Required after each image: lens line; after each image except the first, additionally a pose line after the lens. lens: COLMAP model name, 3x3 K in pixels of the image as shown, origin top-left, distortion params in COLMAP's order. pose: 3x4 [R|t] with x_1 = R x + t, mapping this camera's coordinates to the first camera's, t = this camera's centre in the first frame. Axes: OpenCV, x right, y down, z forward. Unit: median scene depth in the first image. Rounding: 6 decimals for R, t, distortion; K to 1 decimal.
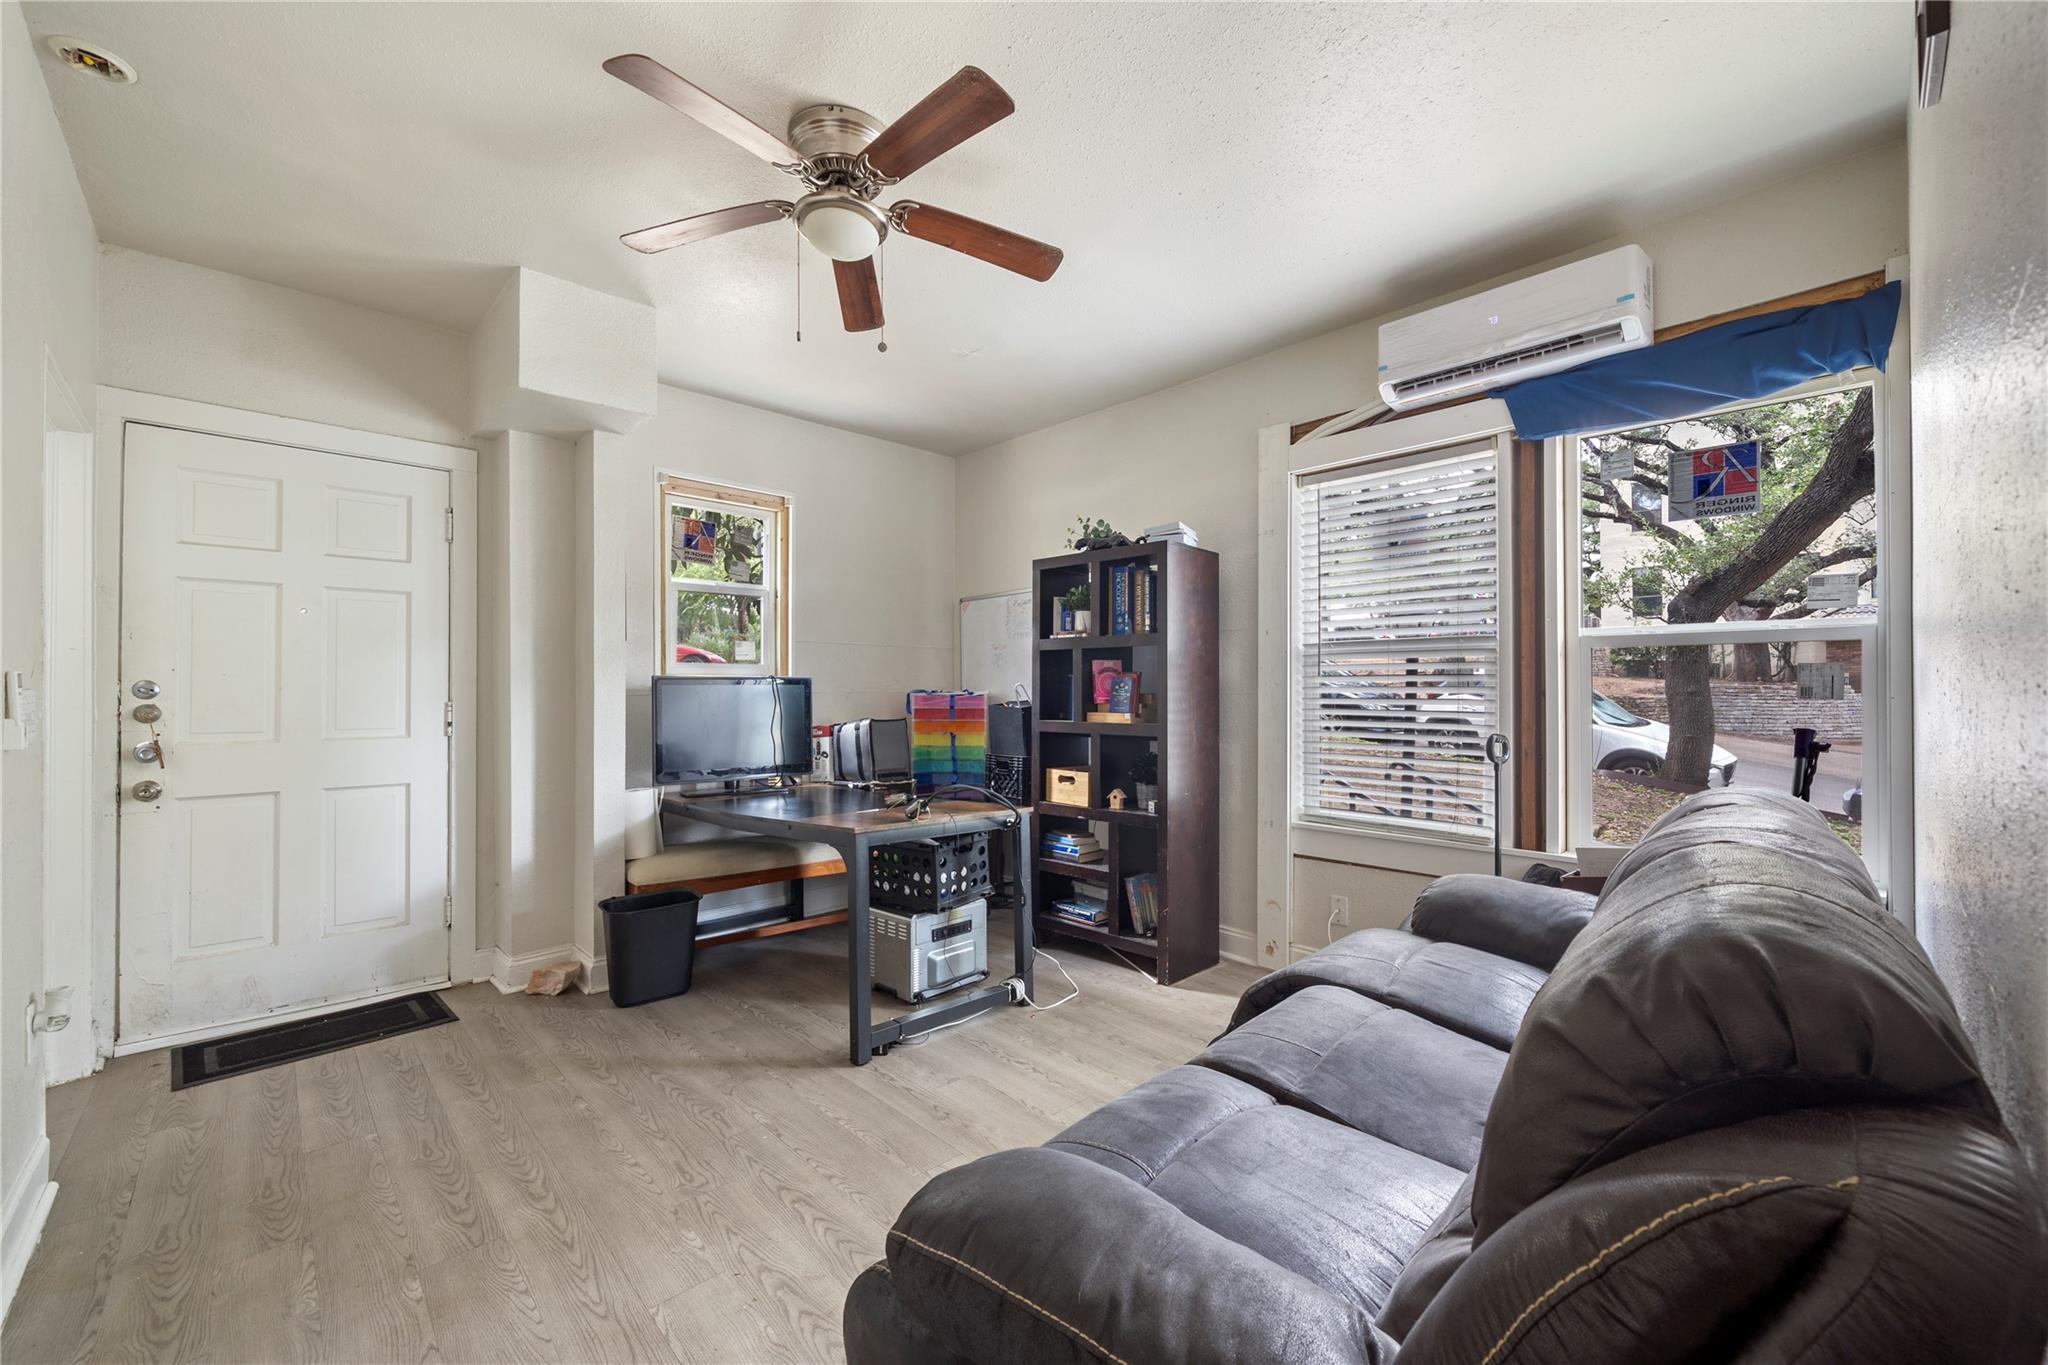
lens RADIAL K [[820.3, 0, 1026.2], [0, 820.3, 675.0], [0, 0, 1]] dist [-0.000099, 0.000062]
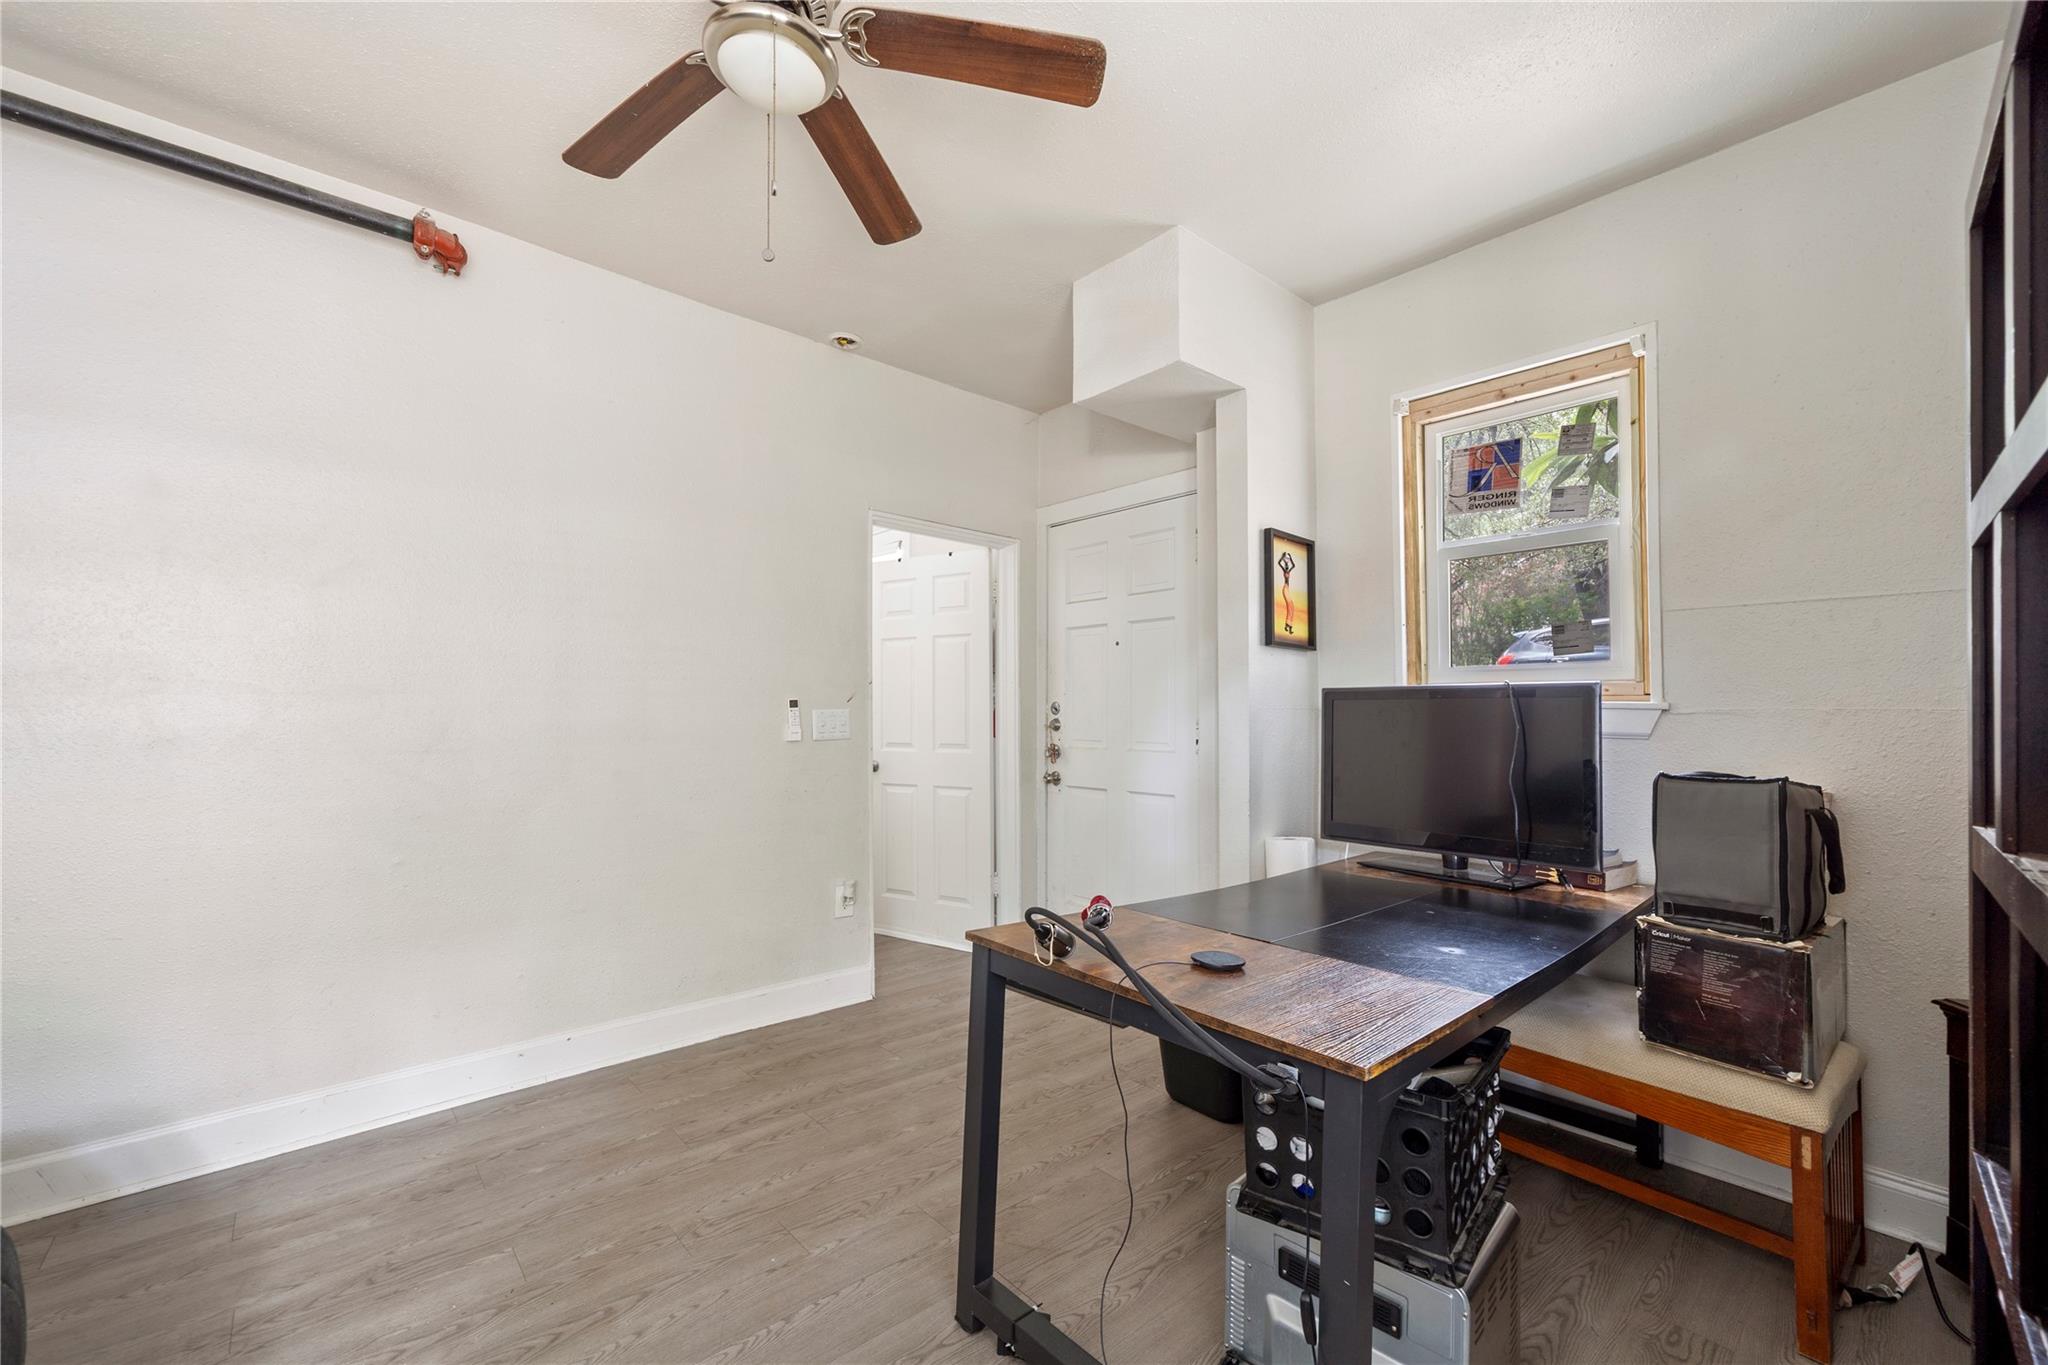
lens RADIAL K [[816.5, 0, 1014.8], [0, 816.5, 683.6], [0, 0, 1]] dist [0.000656, -0.000028]
pose [[-0.036059, -0.031992, -0.998837, 0.393822], [0.020921, 0.999244, -0.032760, 0.021075], [0.999131, -0.022078, -0.035362, 1.019722]]
